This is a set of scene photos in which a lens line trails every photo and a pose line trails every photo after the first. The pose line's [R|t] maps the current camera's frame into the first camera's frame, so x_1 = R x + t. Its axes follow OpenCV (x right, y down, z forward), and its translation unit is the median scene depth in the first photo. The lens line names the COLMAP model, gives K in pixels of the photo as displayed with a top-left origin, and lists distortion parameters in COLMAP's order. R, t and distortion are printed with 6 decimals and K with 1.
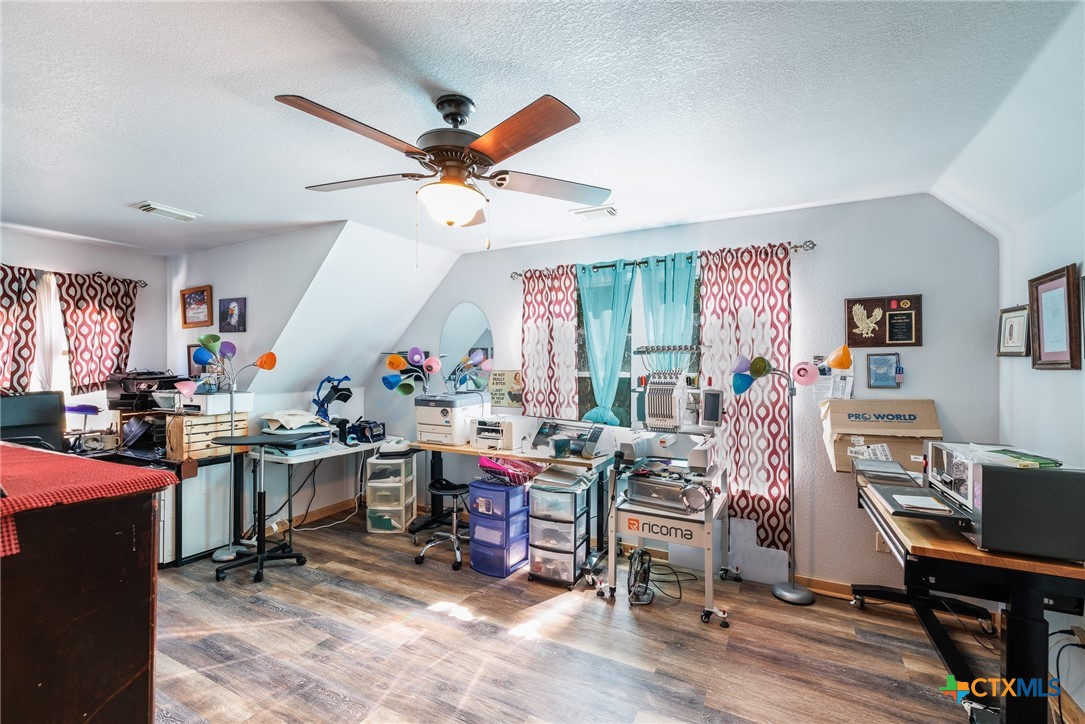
lens RADIAL K [[465.6, 0, 541.3], [0, 465.6, 361.1], [0, 0, 1]] dist [-0.002144, 0.000316]
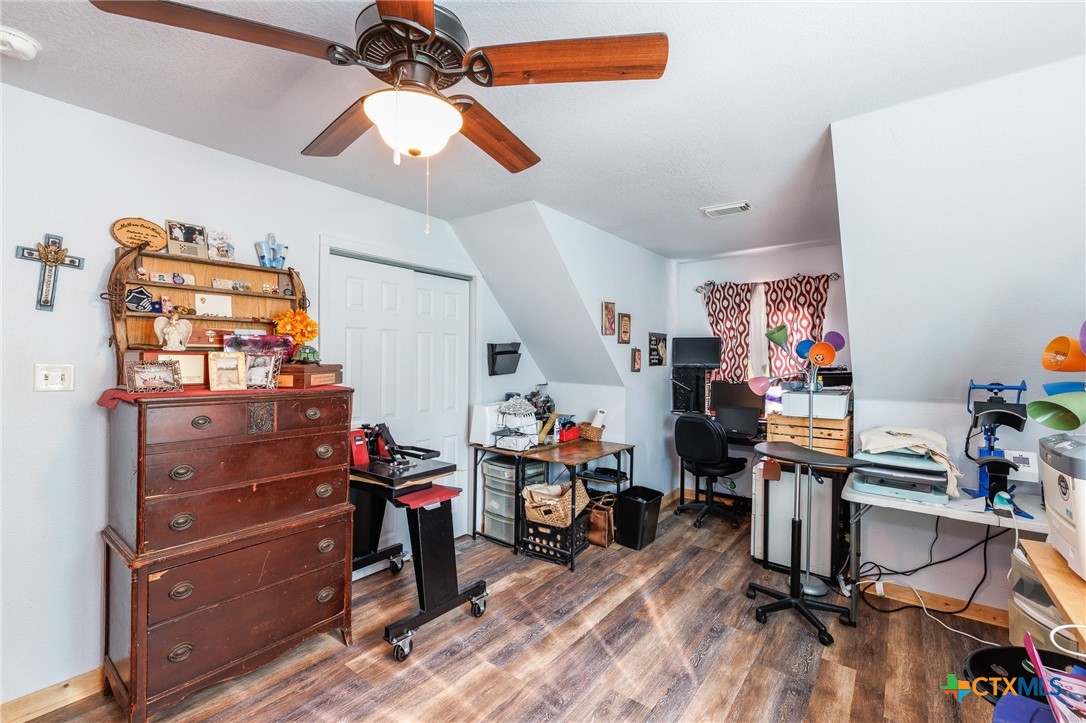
lens RADIAL K [[466.0, 0, 543.2], [0, 466.0, 363.9], [0, 0, 1]] dist [-0.002144, 0.000316]
pose [[-0.178698, 0.004132, -0.983895, 0.224691], [0.000062, 0.999991, 0.004188, 0.012422], [0.983904, 0.000688, -0.178697, 0.644883]]
